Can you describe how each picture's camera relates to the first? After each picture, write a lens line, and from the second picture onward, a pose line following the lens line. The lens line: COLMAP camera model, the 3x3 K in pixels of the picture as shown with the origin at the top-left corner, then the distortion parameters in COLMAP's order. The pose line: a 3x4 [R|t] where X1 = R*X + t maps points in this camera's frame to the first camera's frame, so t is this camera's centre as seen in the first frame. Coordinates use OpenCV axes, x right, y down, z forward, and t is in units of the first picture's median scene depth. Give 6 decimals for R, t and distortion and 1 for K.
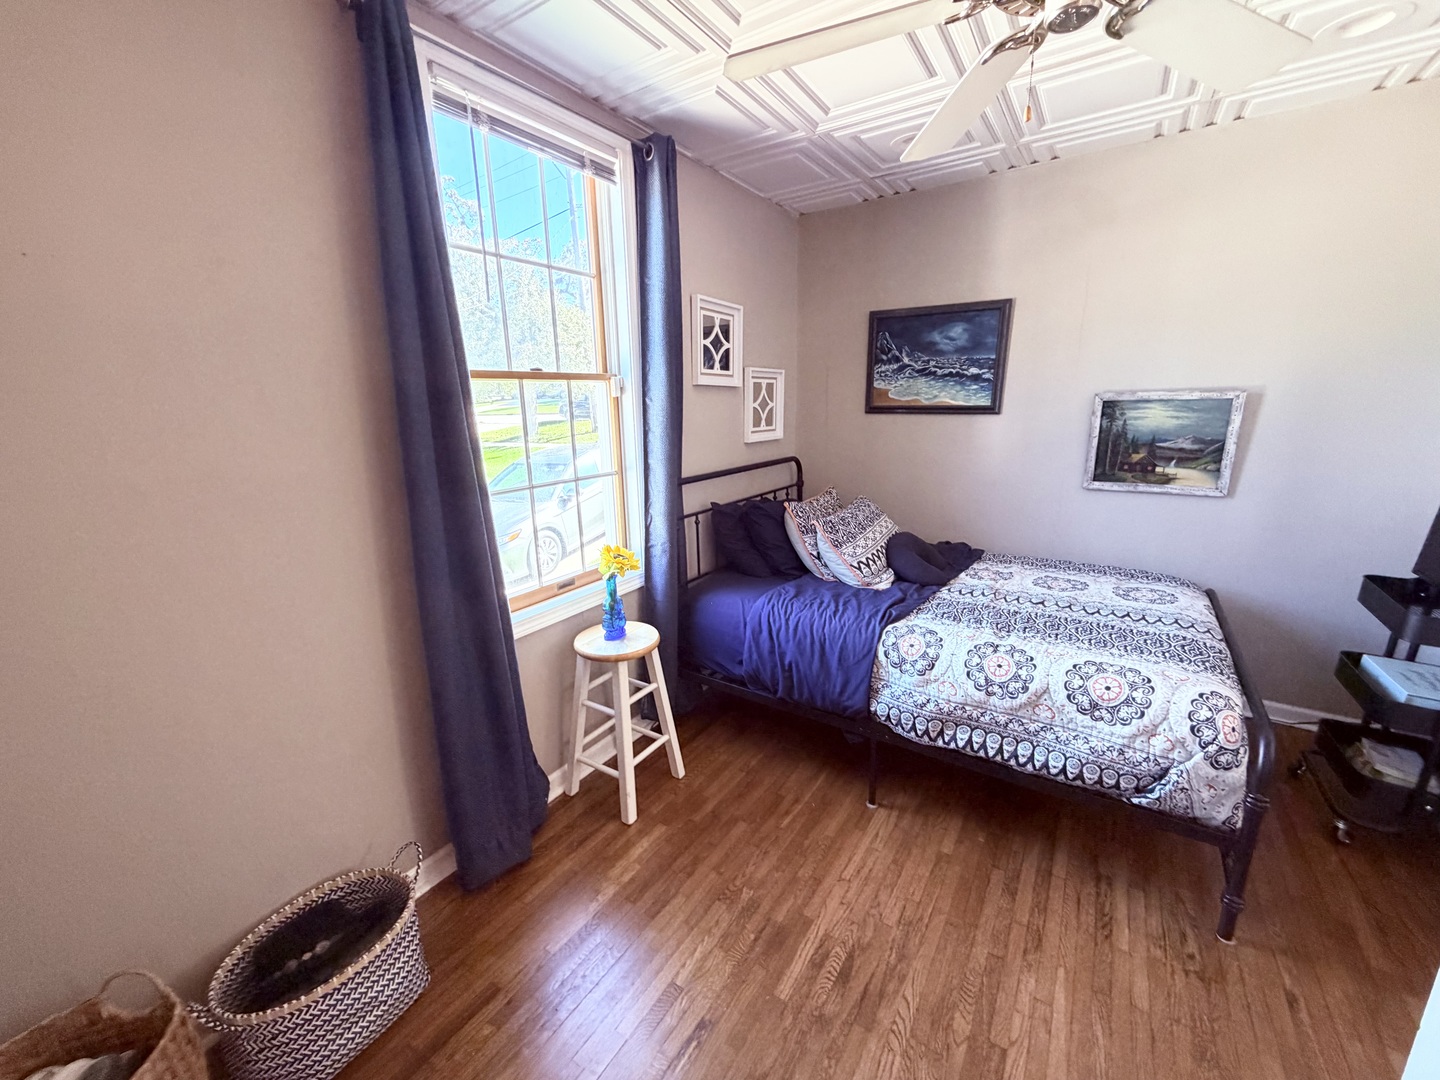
lens RADIAL K [[568.1, 0, 720.4], [0, 568.1, 540.8], [0, 0, 1]] dist [0.002130, -0.000051]
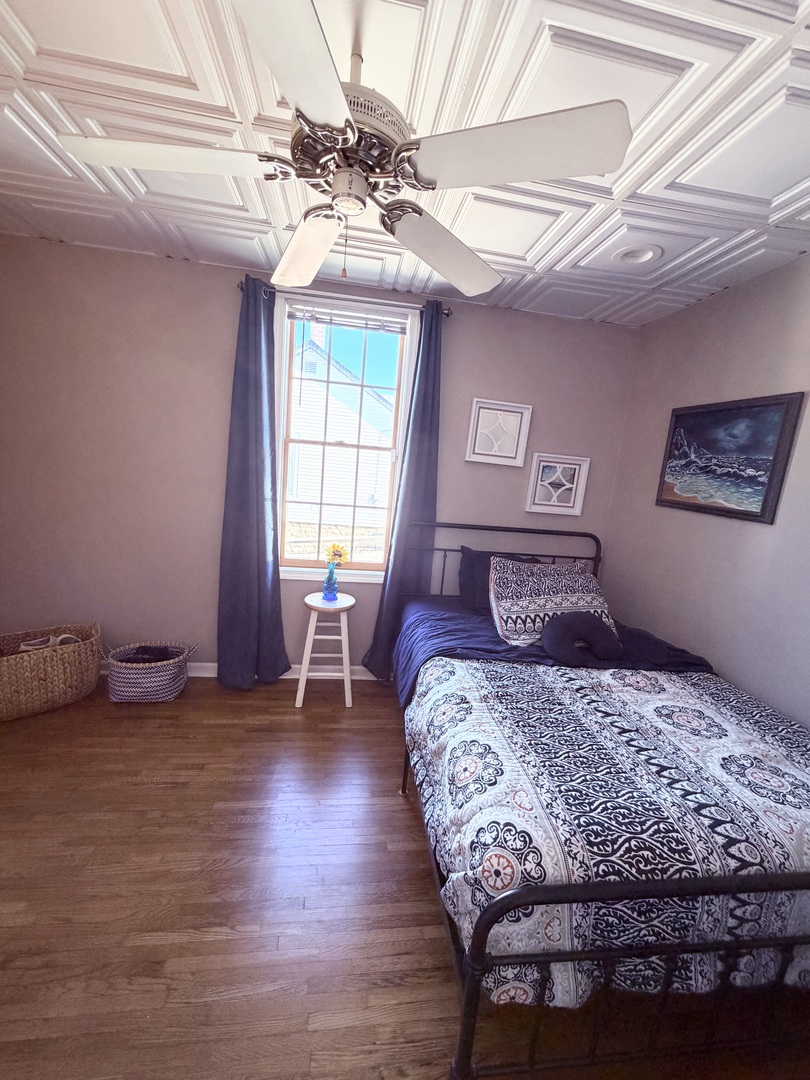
lens RADIAL K [[426.1, 0, 405.4], [0, 426.1, 538.8], [0, 0, 1]] dist [0.002130, -0.000051]
pose [[0.660156, 0.208071, -0.721734, 0.647938], [-0.277809, 0.960367, 0.022760, -0.071338], [0.697865, 0.185479, 0.691796, 0.202277]]
